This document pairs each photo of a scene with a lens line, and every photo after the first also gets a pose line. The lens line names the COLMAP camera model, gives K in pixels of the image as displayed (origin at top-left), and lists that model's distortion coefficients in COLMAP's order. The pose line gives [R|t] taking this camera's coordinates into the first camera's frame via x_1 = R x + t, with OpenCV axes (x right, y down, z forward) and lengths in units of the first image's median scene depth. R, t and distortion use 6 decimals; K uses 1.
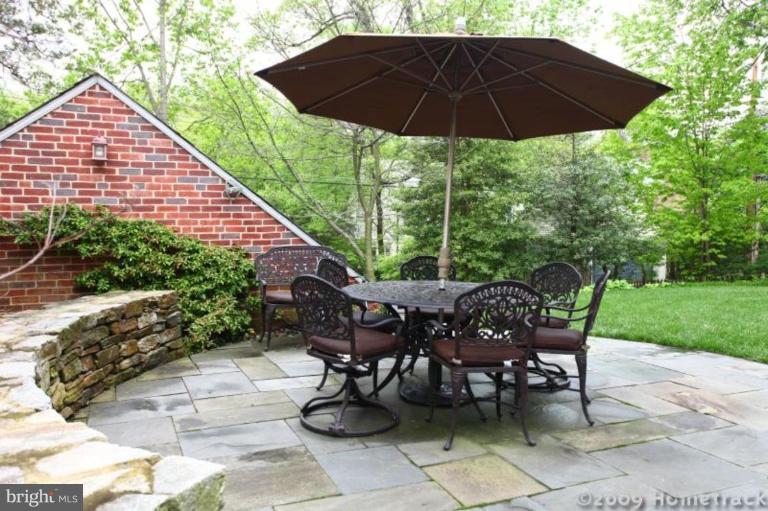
lens RADIAL K [[608.5, 0, 383.7], [0, 608.5, 257.1], [0, 0, 1]] dist [0.004482, 0.005446]
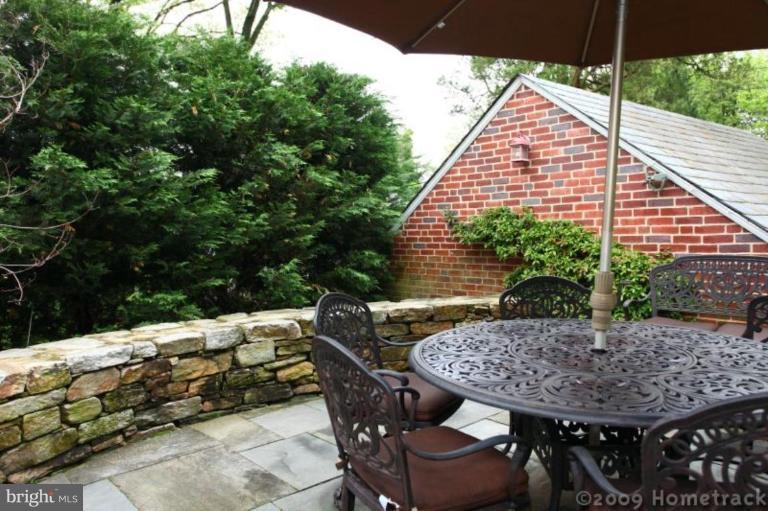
lens RADIAL K [[608.5, 0, 383.7], [0, 608.5, 250.2], [0, 0, 1]] dist [0.004482, 0.005446]
pose [[0.288937, 0.032887, -0.956783, 0.401023], [-0.029639, 0.999238, 0.025395, -0.031488], [0.956889, 0.021020, 0.289691, 0.479838]]
